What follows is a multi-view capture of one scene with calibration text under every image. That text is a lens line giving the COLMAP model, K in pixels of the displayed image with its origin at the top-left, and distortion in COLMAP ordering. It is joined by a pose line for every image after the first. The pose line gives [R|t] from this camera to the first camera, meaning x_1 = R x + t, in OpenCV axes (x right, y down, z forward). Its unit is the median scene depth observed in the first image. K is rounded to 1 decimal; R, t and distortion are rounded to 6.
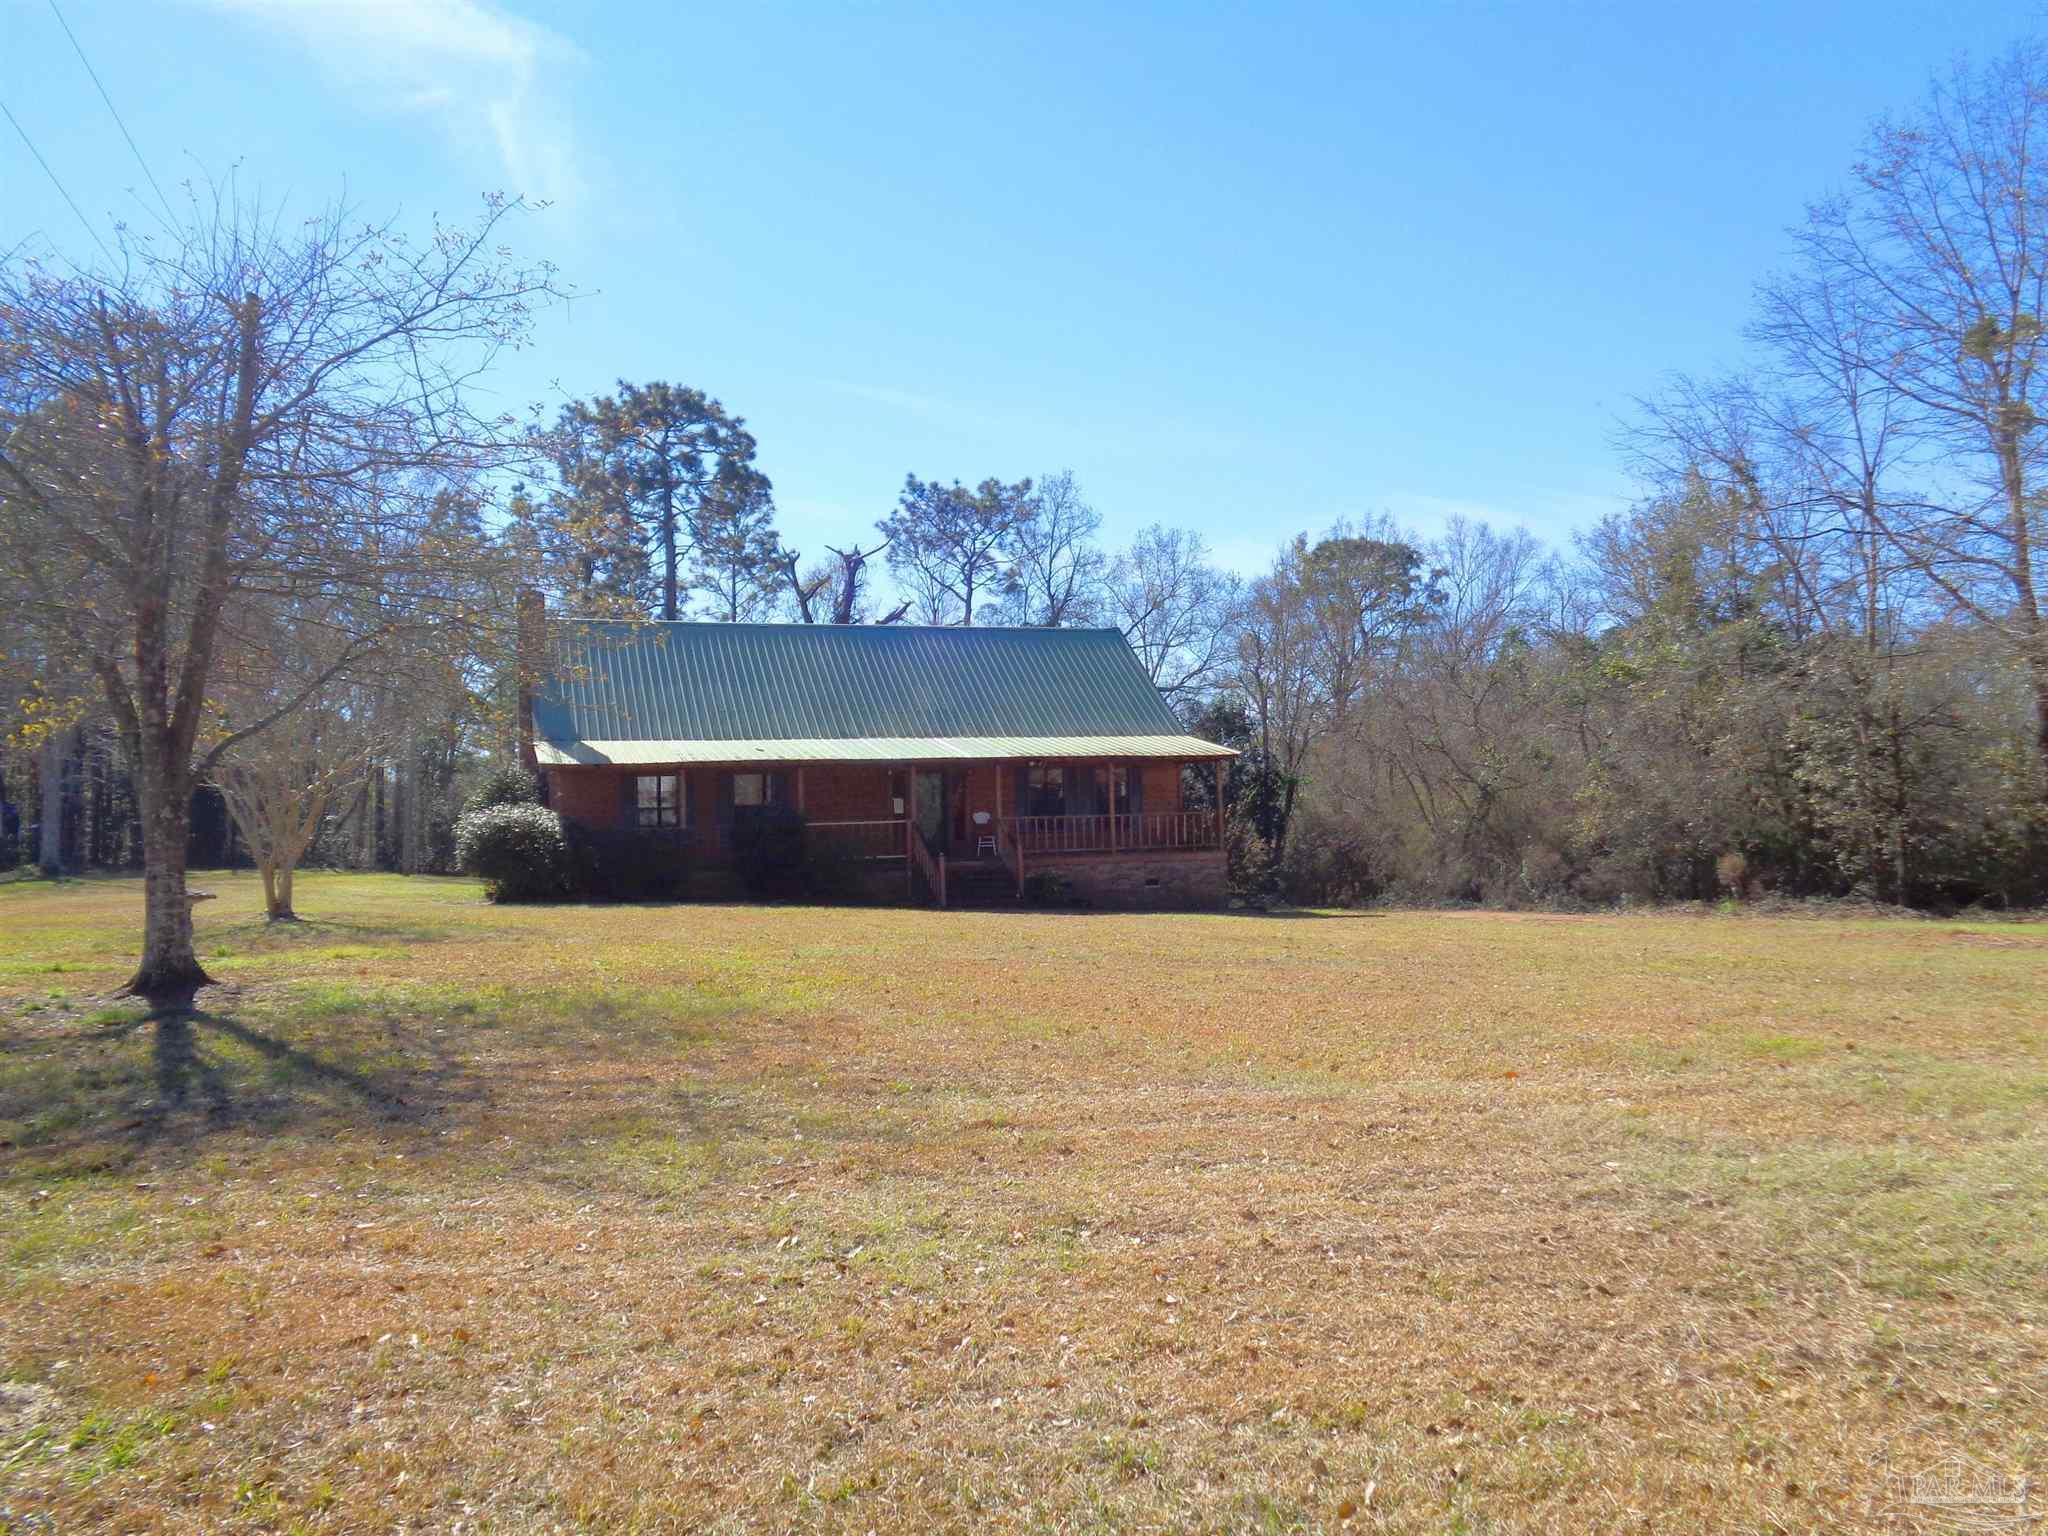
lens RADIAL K [[1532.3, 0, 1024.2], [0, 1532.3, 780.0], [0, 0, 1]] dist [0.022807, -0.001865]
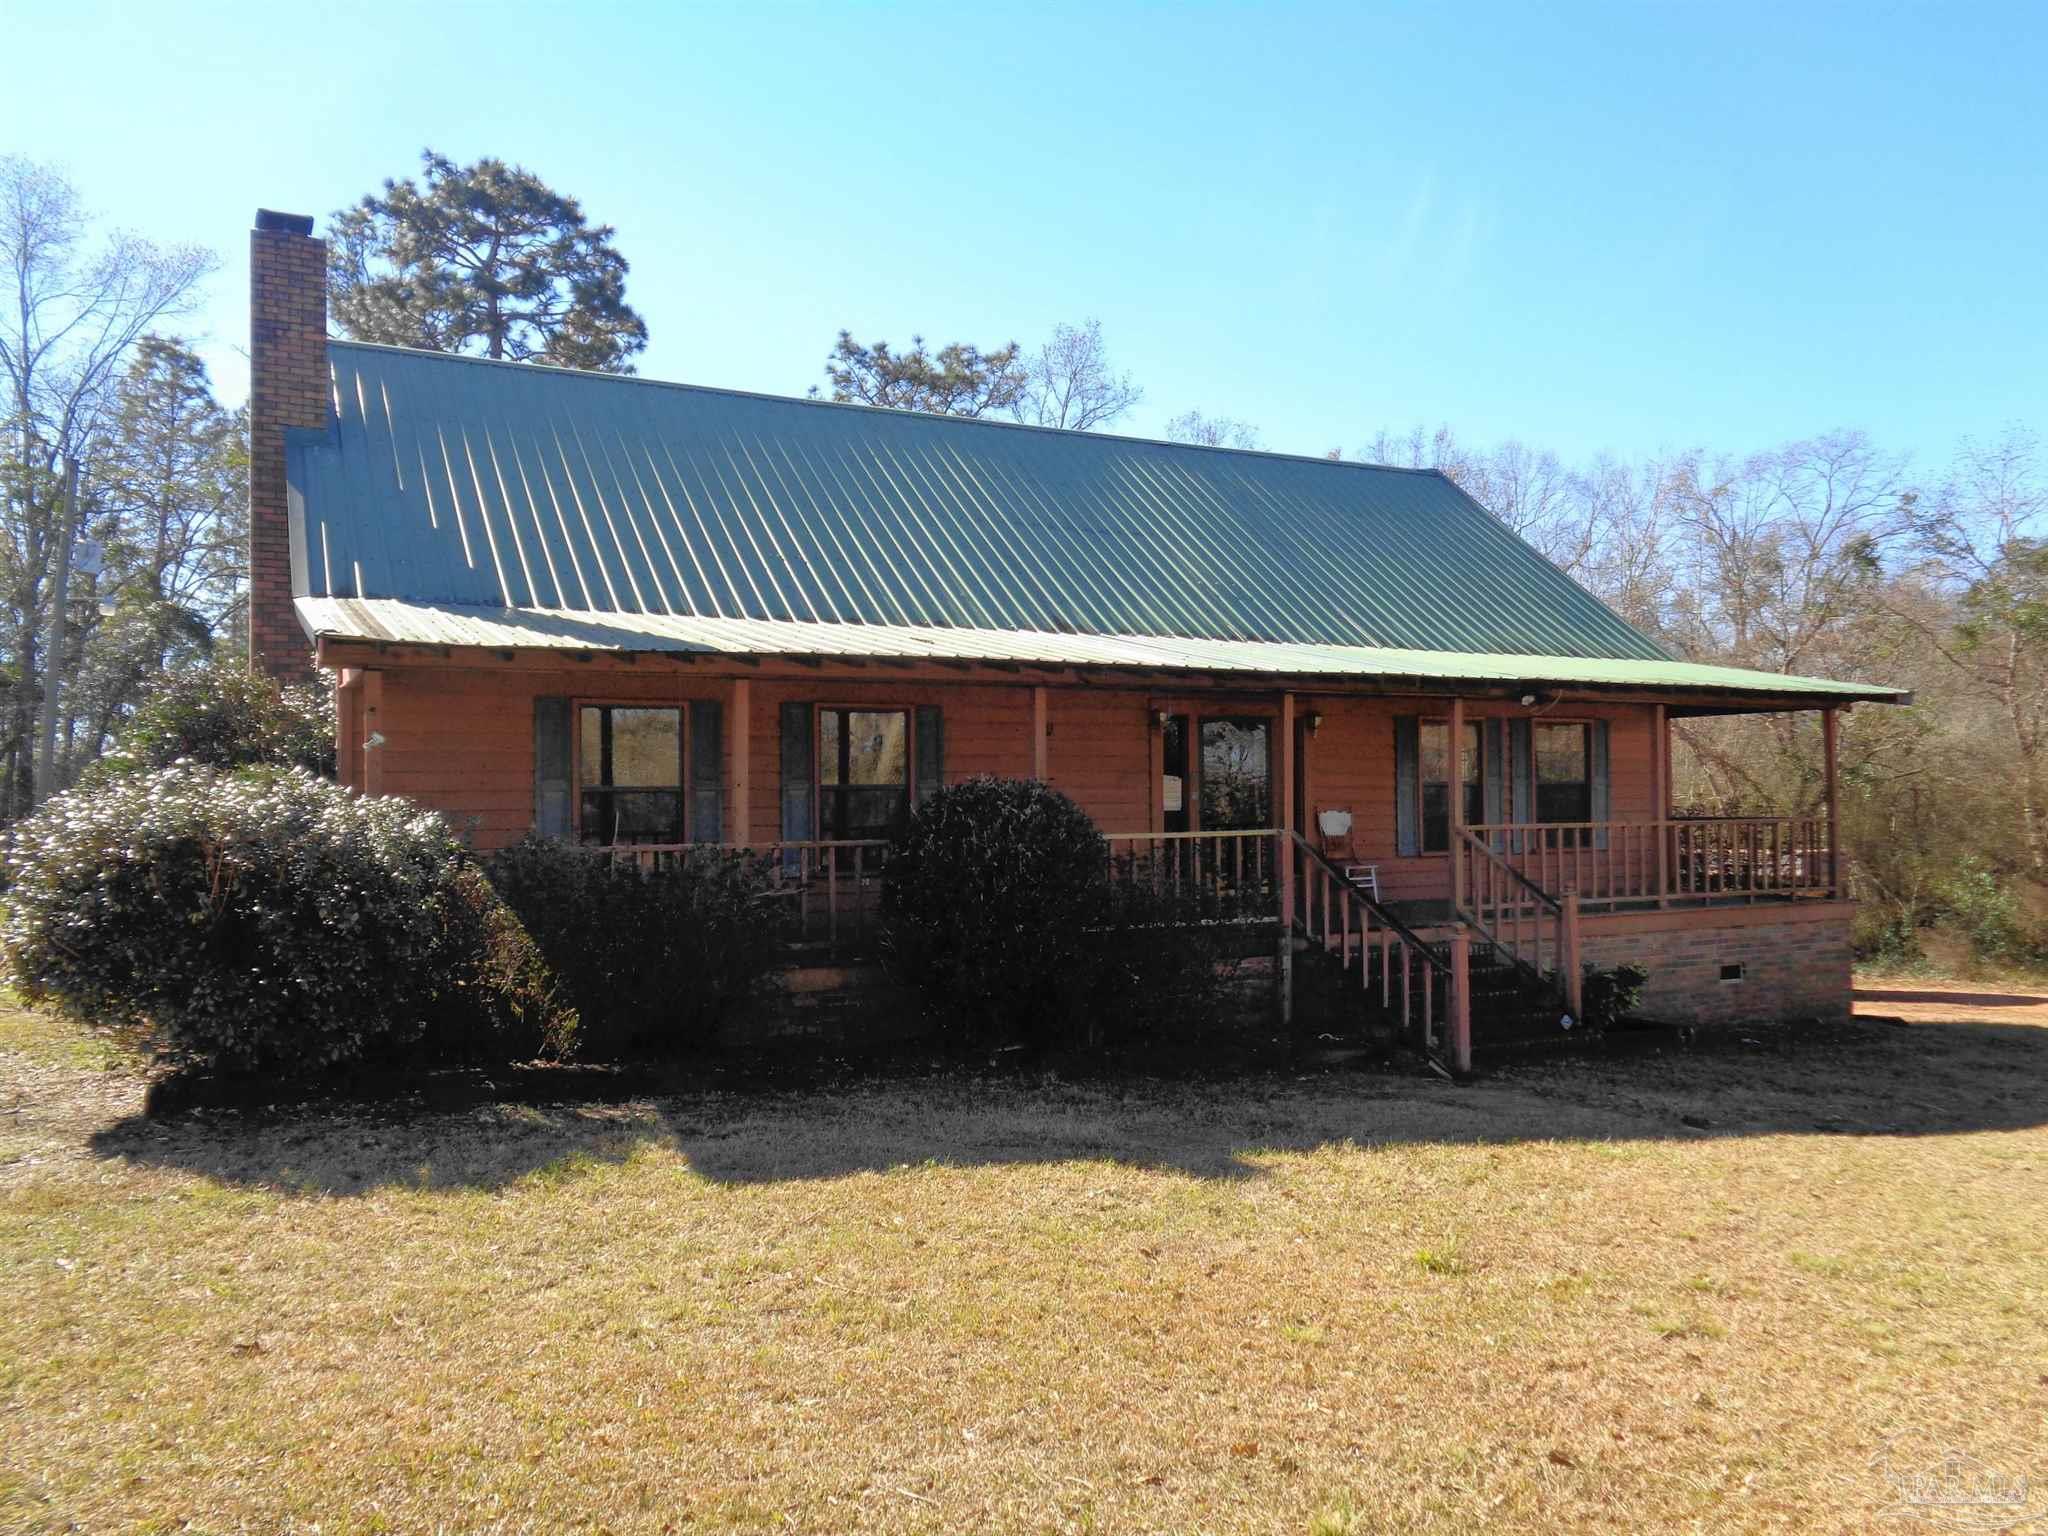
lens RADIAL K [[1532.3, 0, 1014.4], [0, 1532.3, 769.5], [0, 0, 1]] dist [0.022807, -0.001865]
pose [[0.990410, 0.018038, 0.136977, -0.095041], [-0.017759, 0.999837, -0.003258, 0.006319], [-0.137014, 0.000794, 0.990569, 0.292810]]
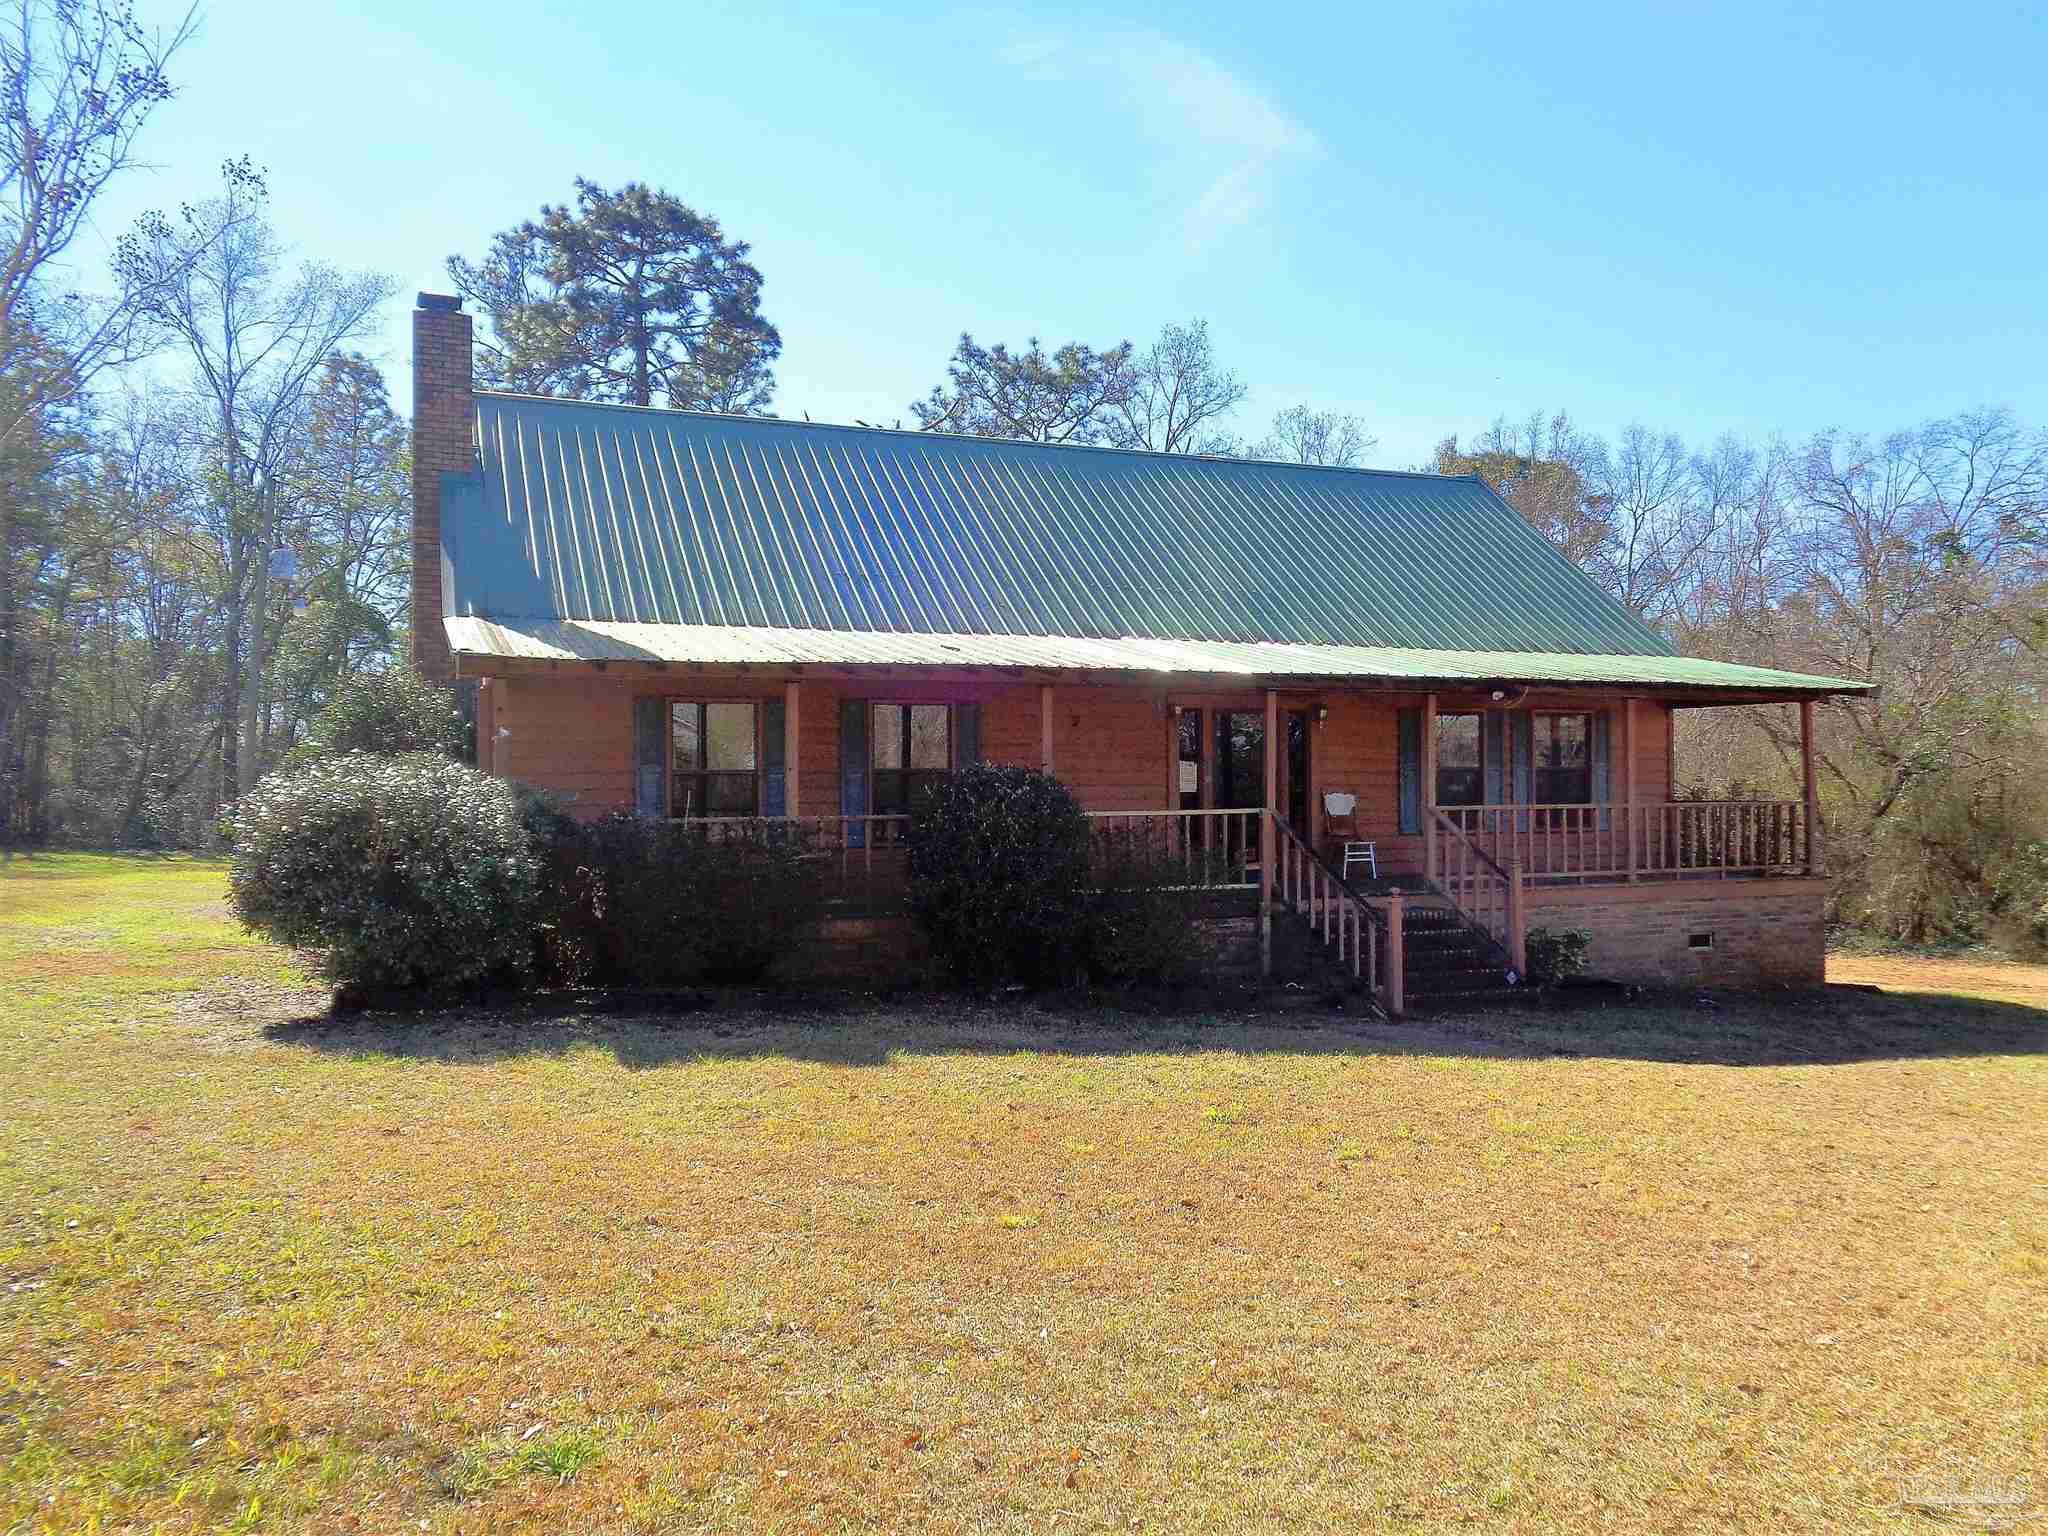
lens RADIAL K [[1532.3, 0, 1021.6], [0, 1532.3, 766.6], [0, 0, 1]] dist [0.022807, -0.001865]
pose [[0.998765, 0.020067, 0.045447, -0.080947], [-0.020484, 0.999752, 0.008714, 0.005266], [-0.045261, -0.009635, 0.998929, 0.257831]]
